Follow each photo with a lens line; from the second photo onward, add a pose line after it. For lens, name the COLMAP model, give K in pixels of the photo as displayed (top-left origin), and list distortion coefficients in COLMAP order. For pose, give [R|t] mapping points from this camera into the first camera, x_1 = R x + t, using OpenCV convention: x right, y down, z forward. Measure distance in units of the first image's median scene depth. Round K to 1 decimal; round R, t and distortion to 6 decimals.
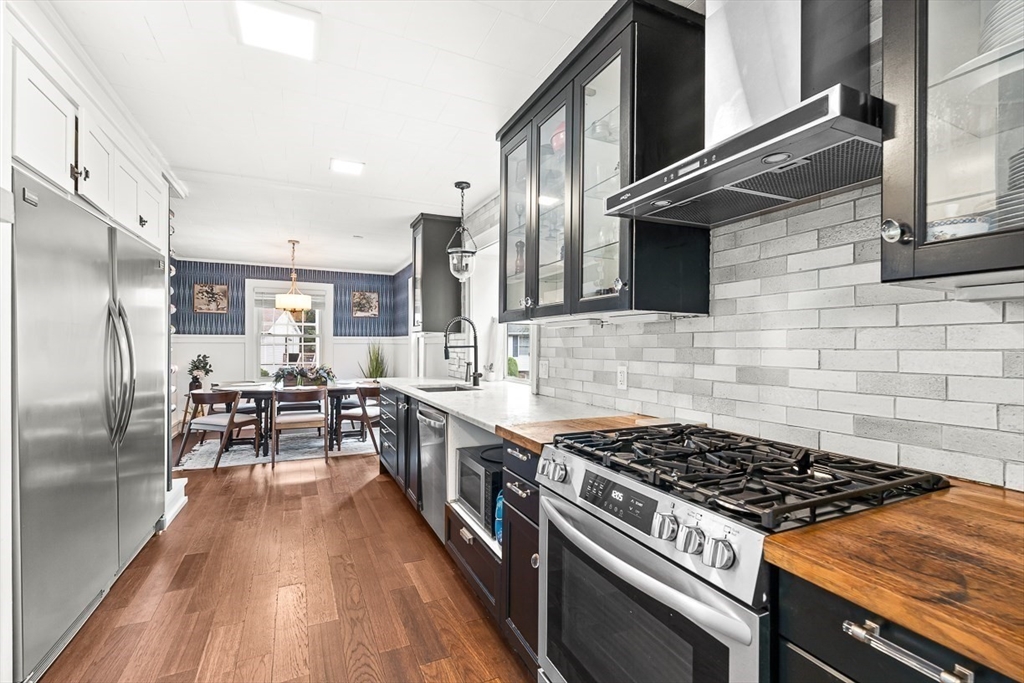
lens RADIAL K [[453.9, 0, 512.2], [0, 453.9, 347.1], [0, 0, 1]] dist [0.001302, 0.000098]
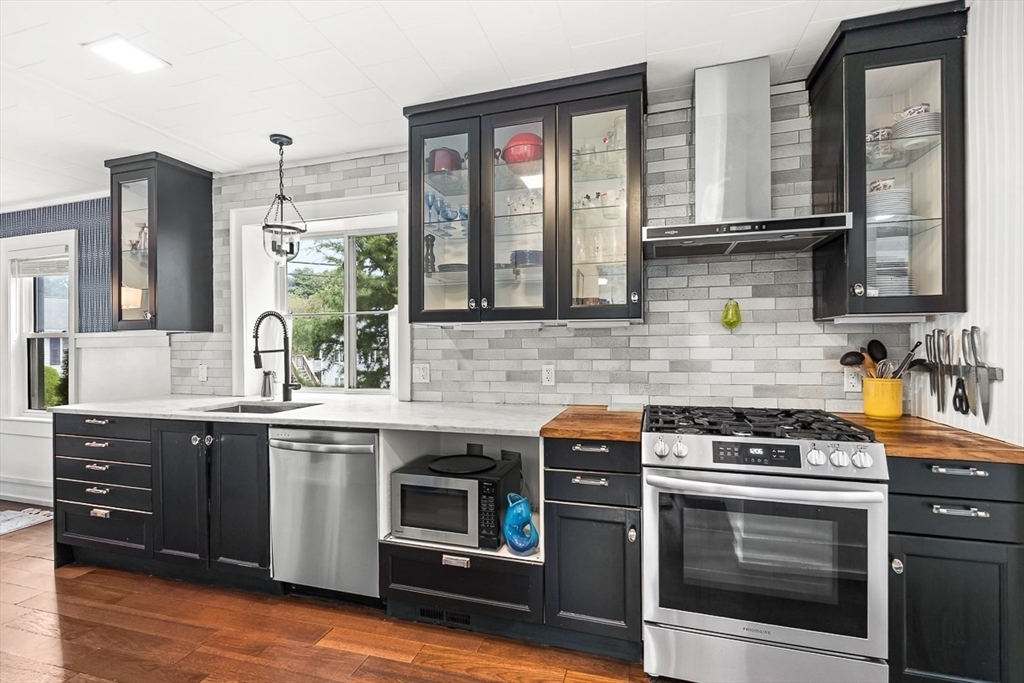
lens RADIAL K [[465.9, 0, 510.4], [0, 465.9, 345.1], [0, 0, 1]] dist [-0.001160, -0.000372]
pose [[0.667782, -0.010861, 0.744278, -0.745201], [0.013289, 0.999908, 0.002668, -0.012657], [-0.744238, 0.008109, 0.667865, 0.319238]]
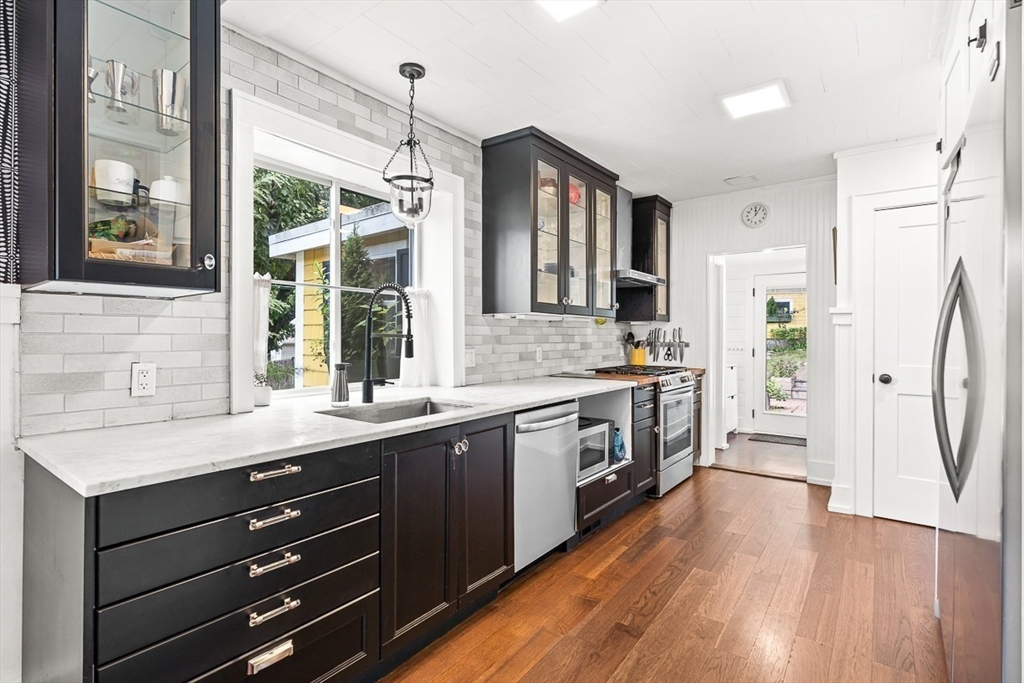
lens RADIAL K [[492.1, 0, 512.0], [0, 492.1, 341.5], [0, 0, 1]] dist [-0.000909, -0.000131]
pose [[-0.464820, -0.013890, 0.885296, -1.286264], [0.000666, 0.999871, 0.016037, -0.004058], [-0.885405, 0.008044, -0.464751, 2.012687]]
